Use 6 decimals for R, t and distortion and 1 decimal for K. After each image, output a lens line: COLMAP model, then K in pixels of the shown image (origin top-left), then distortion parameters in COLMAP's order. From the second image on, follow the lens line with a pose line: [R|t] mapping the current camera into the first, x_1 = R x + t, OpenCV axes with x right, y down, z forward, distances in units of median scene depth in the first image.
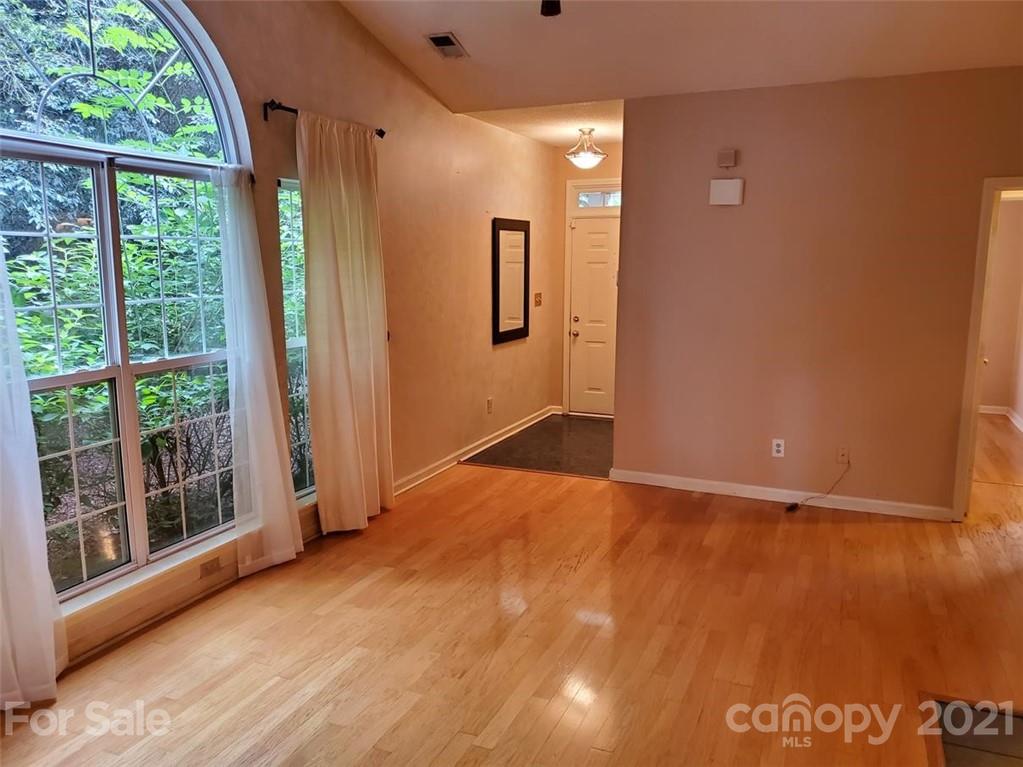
lens RADIAL K [[793.4, 0, 512.8], [0, 793.4, 383.5], [0, 0, 1]] dist [0.096496, -0.151248]
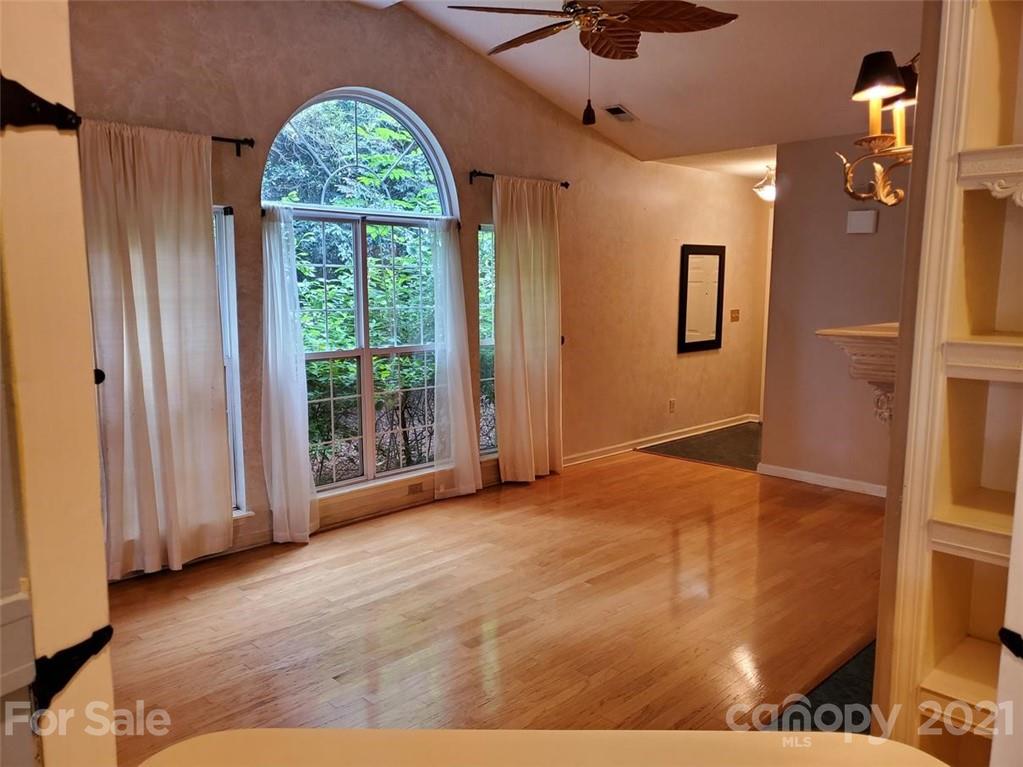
lens RADIAL K [[793.4, 0, 512.8], [0, 793.4, 383.5], [0, 0, 1]] dist [0.096496, -0.151248]
pose [[0.929440, 0.047408, -0.365914, 0.288286], [-0.057090, 0.998246, -0.015677, 0.043994], [0.364529, 0.035461, 0.930516, -0.274005]]
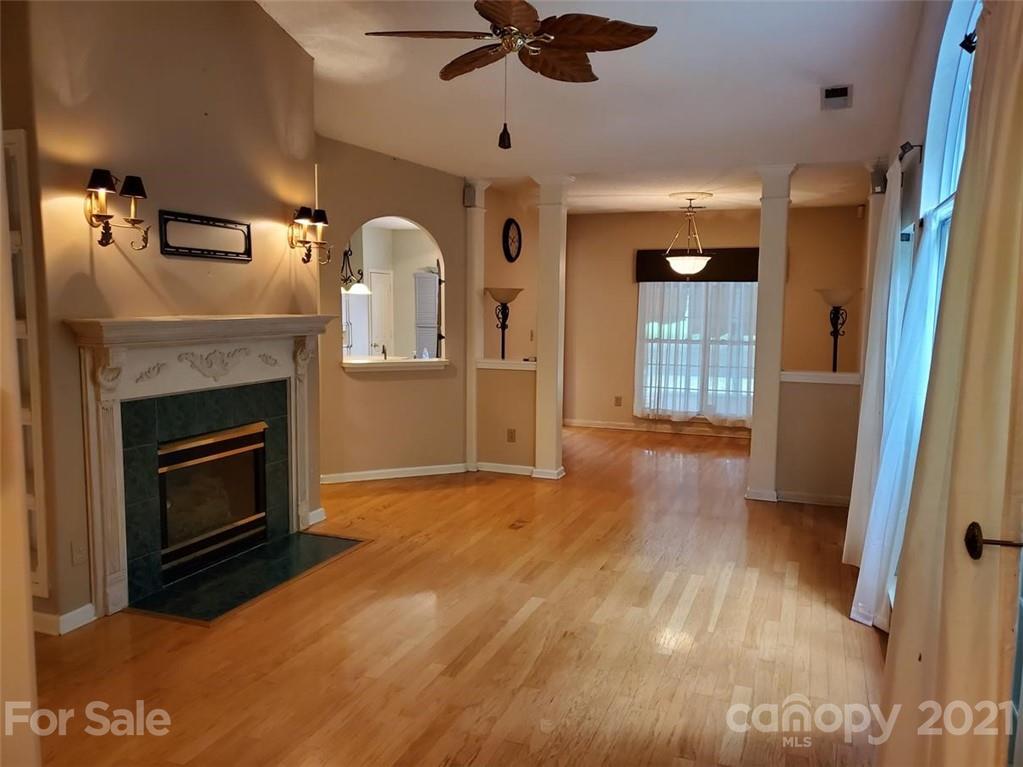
lens RADIAL K [[792.1, 0, 513.8], [0, 792.1, 387.4], [0, 0, 1]] dist [0.109782, -0.292028]
pose [[-0.999073, -0.012039, -0.041338, 0.052346], [-0.022628, 0.963640, 0.266246, -0.239267], [0.036629, 0.266934, -0.963018, 1.518262]]
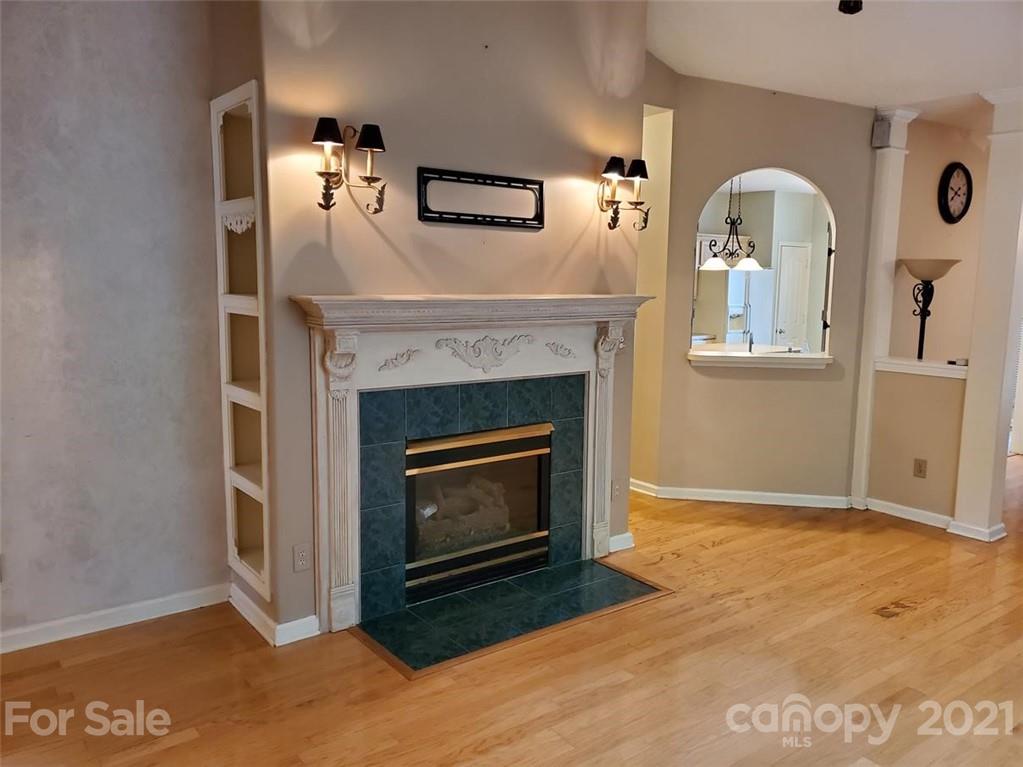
lens RADIAL K [[802.8, 0, 507.1], [0, 802.8, 388.8], [0, 0, 1]] dist [0.025105, -0.004330]
pose [[-0.868176, -0.087353, 0.488509, -0.058296], [0.061126, 0.958067, 0.279949, -0.185476], [-0.492478, 0.272905, -0.826431, 1.200714]]
